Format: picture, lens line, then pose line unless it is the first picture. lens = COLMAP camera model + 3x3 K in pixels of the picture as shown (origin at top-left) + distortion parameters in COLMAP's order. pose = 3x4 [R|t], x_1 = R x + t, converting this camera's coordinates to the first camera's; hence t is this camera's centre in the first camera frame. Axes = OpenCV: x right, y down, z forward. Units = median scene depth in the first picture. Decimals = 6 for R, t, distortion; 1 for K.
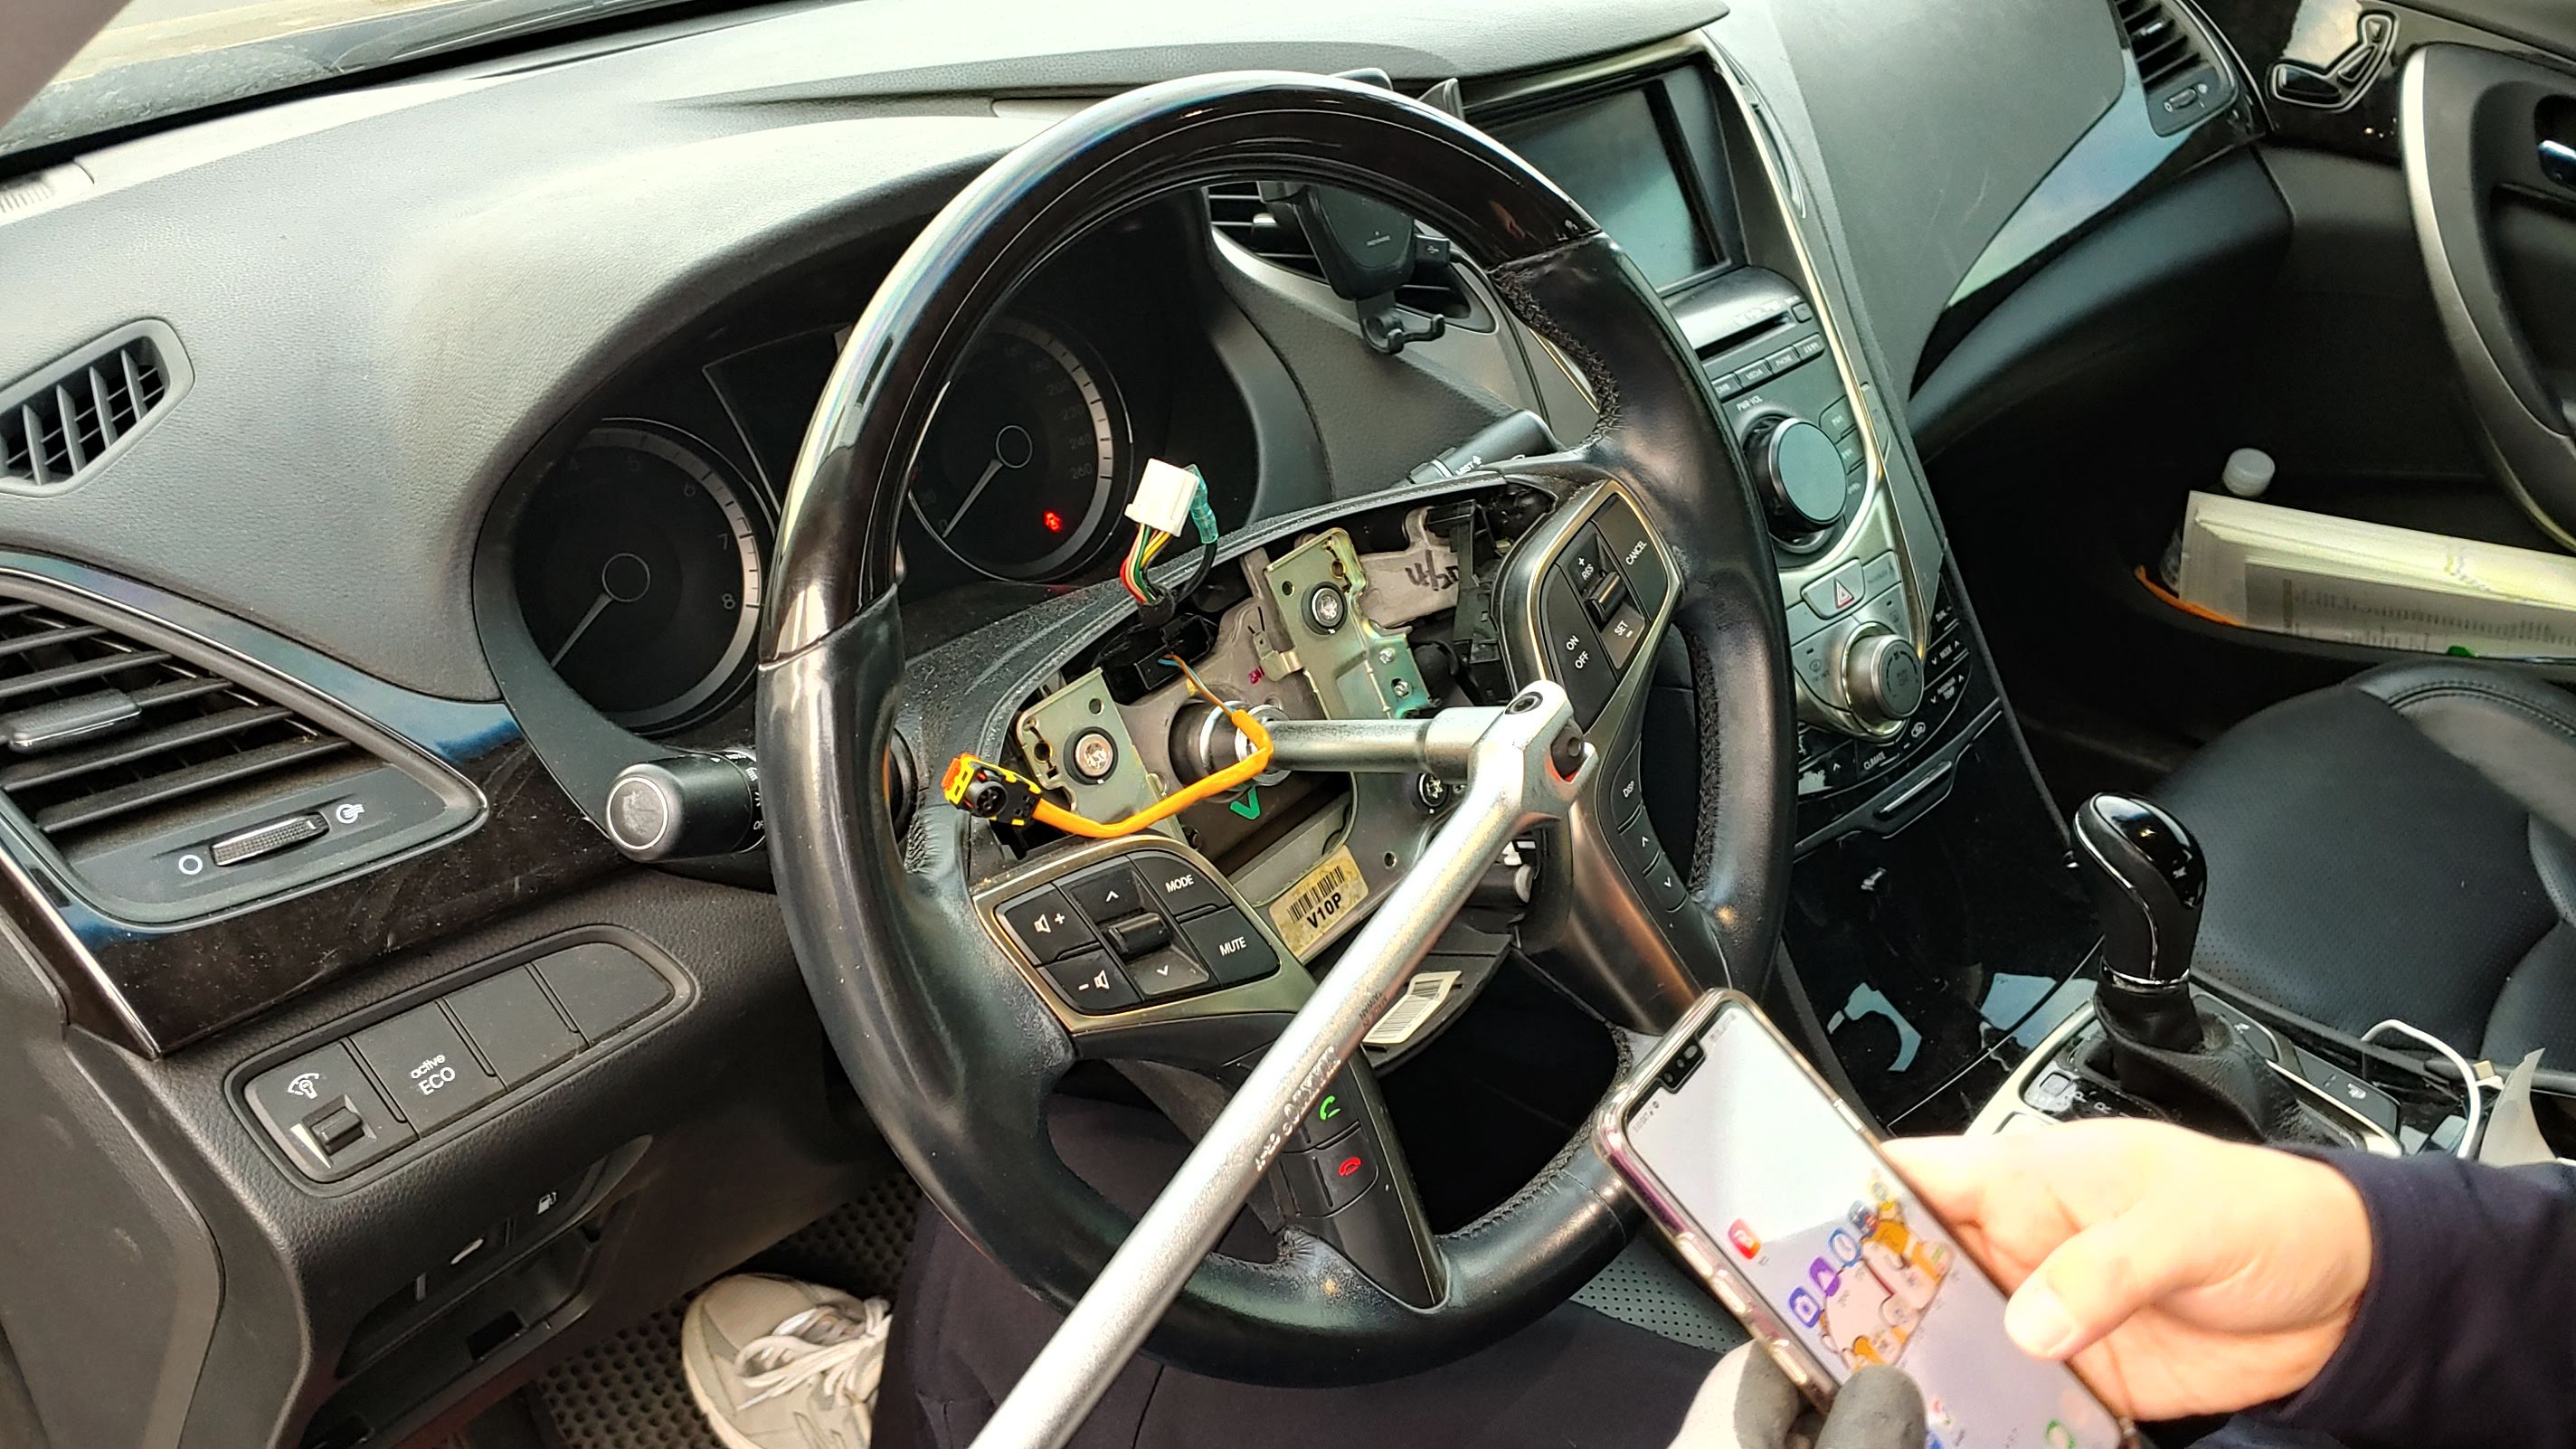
lens RADIAL K [[2093.1, 0, 1287.2], [0, 2093.1, 716.6], [0, 0, 1]] dist [-0.021271, 0.018018]
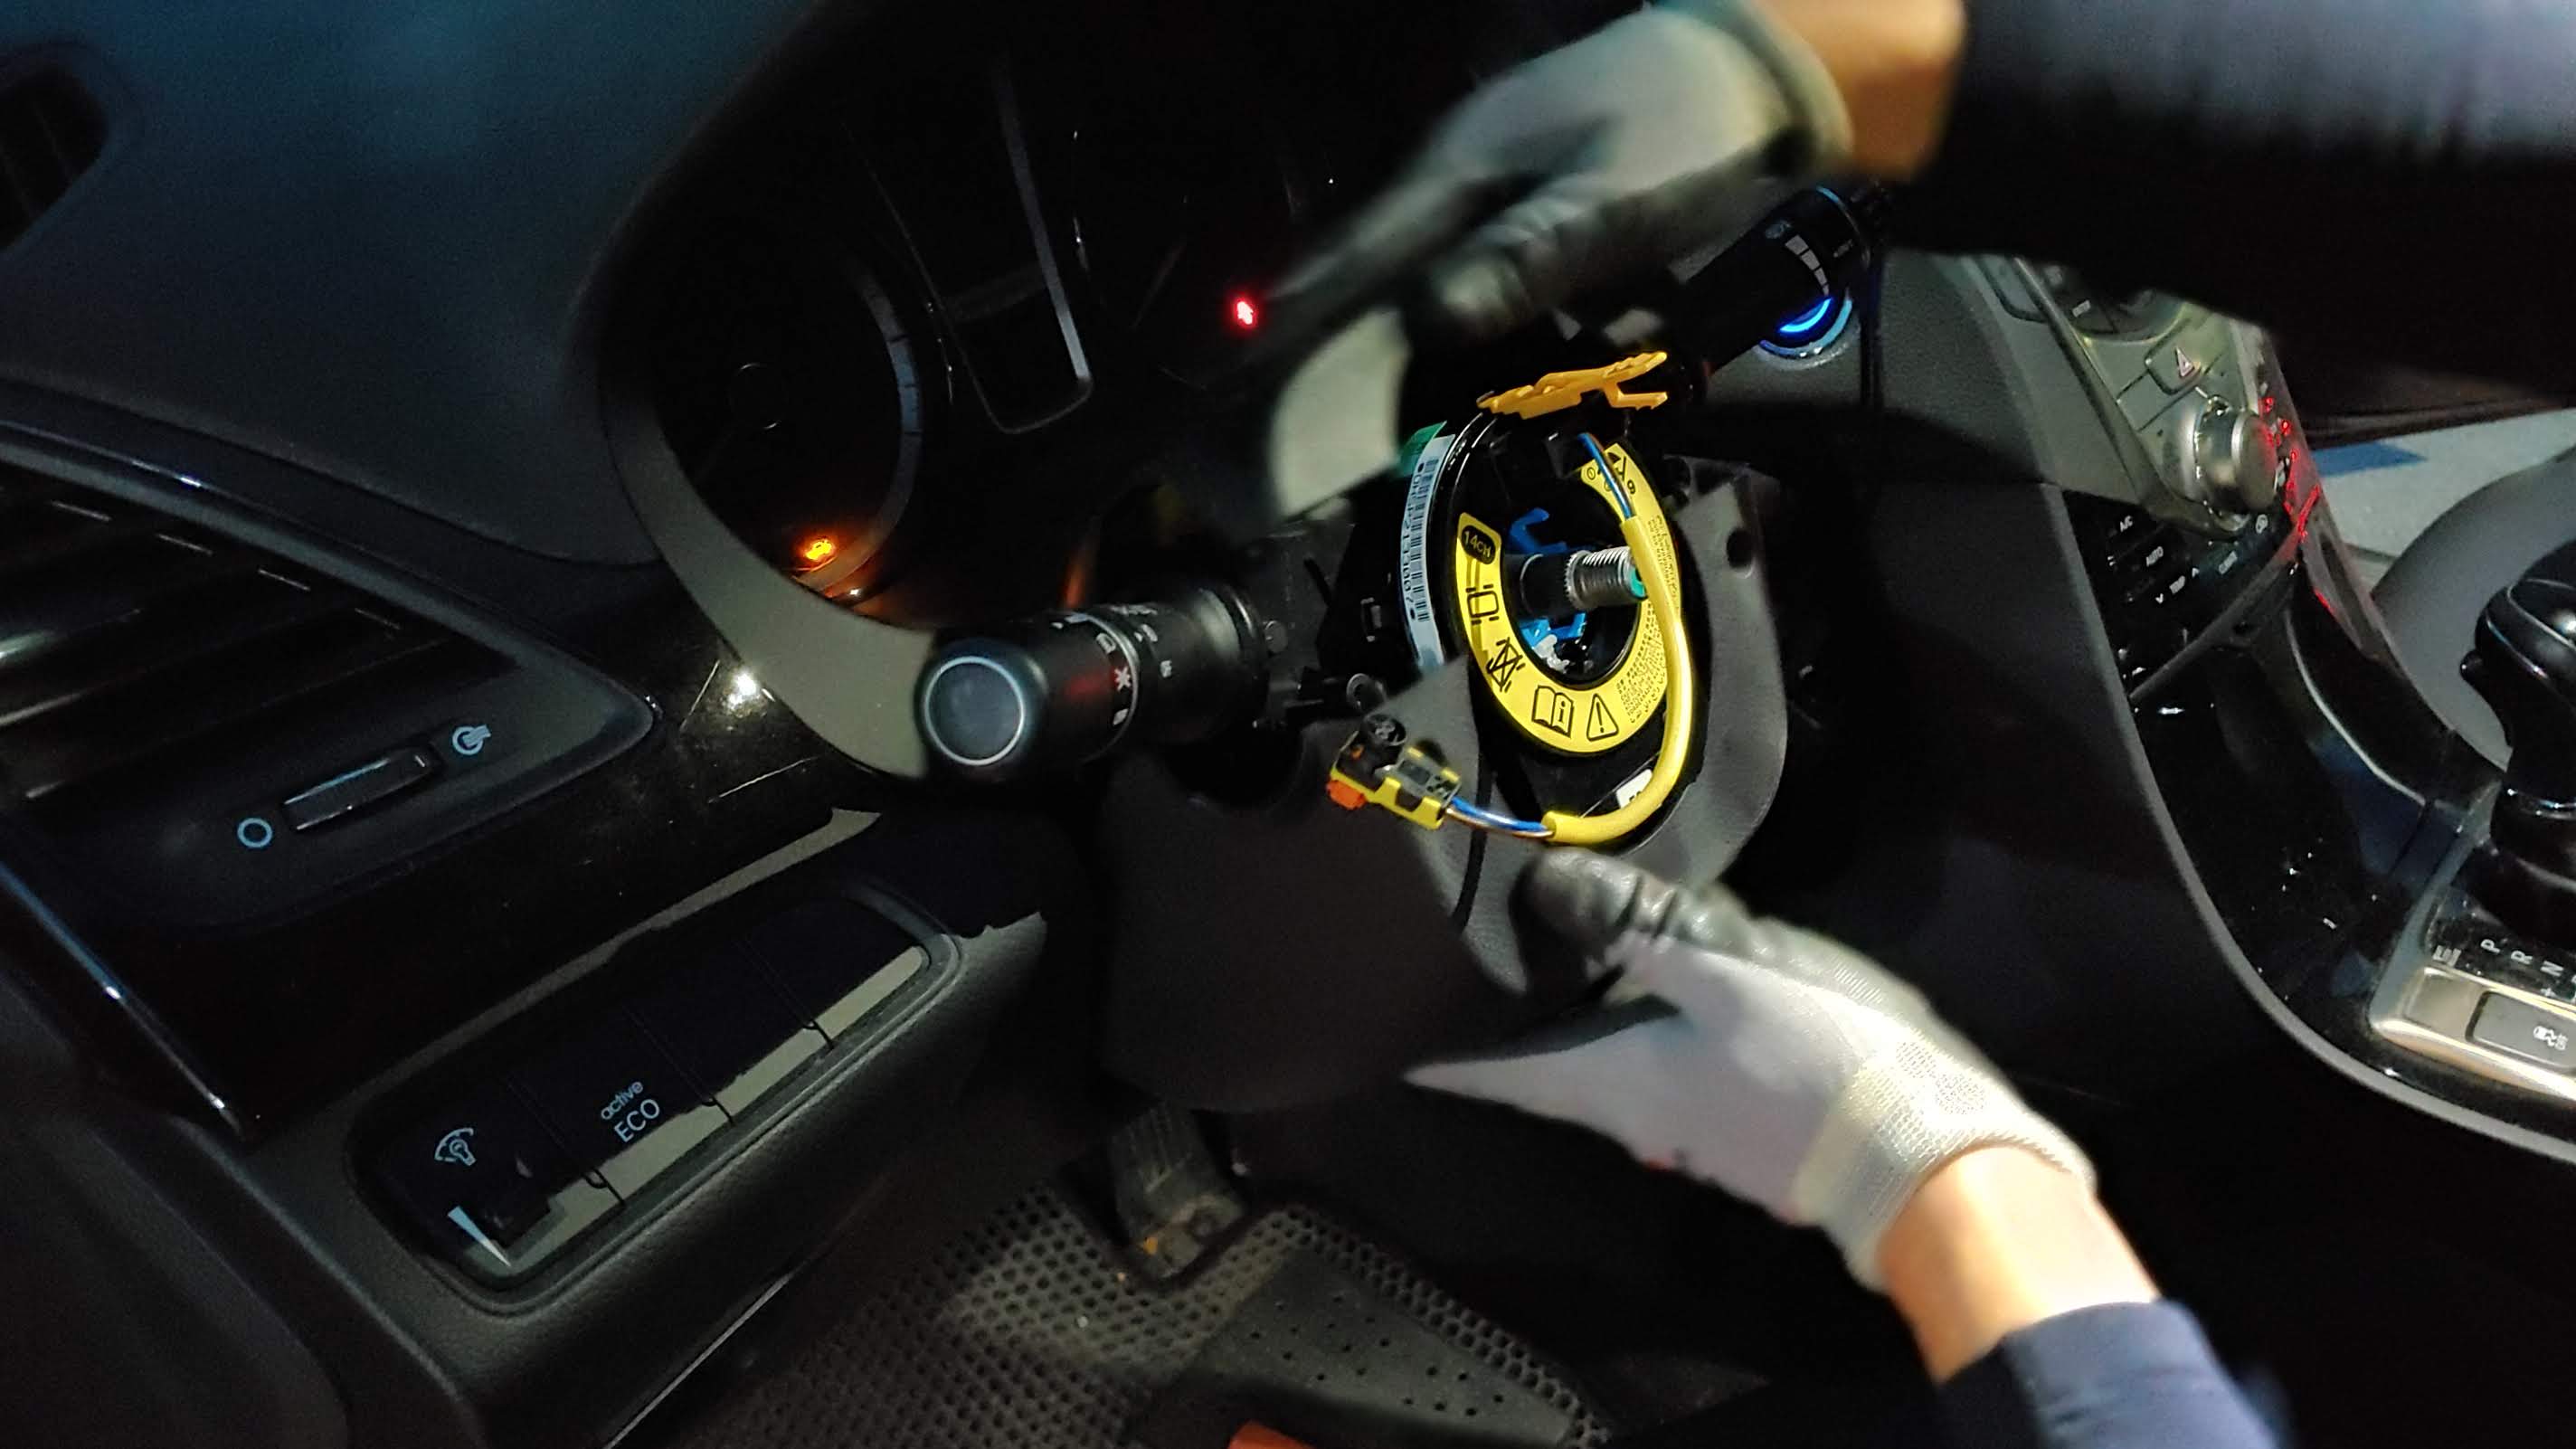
lens RADIAL K [[2093.1, 0, 1287.1], [0, 2093.1, 709.5], [0, 0, 1]] dist [-0.021271, 0.018018]
pose [[0.995001, -0.062802, 0.077650, -0.240433], [0.058115, 0.996432, 0.061205, 0.010477], [-0.081217, -0.056386, 0.995100, 0.308178]]
